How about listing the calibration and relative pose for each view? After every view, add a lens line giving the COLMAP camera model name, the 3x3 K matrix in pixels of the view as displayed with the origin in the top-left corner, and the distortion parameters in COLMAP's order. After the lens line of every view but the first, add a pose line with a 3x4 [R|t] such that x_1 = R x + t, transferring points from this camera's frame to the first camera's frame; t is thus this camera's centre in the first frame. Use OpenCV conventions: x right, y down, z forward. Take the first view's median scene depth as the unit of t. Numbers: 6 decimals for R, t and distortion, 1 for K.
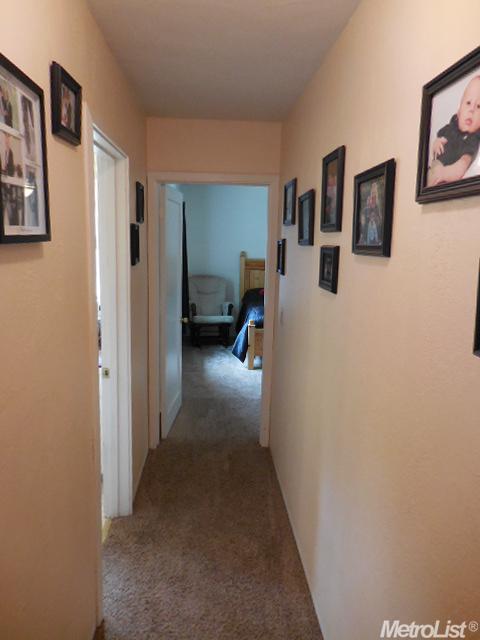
lens RADIAL K [[484.2, 0, 236.9], [0, 484.2, 322.6], [0, 0, 1]] dist [-0.000161, -0.001080]
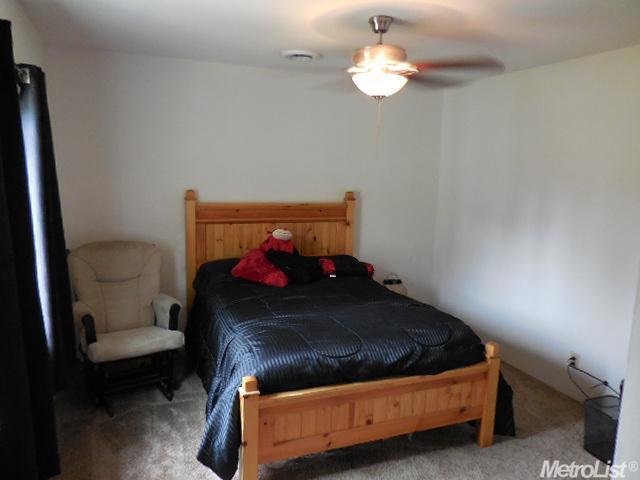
lens RADIAL K [[484.2, 0, 322.2], [0, 484.2, 238.4], [0, 0, 1]] dist [-0.000161, -0.001080]
pose [[0.944344, -0.043642, 0.326053, -0.026923], [0.051487, 0.998554, -0.015468, -0.083246], [-0.324906, 0.031394, 0.945225, 0.483471]]
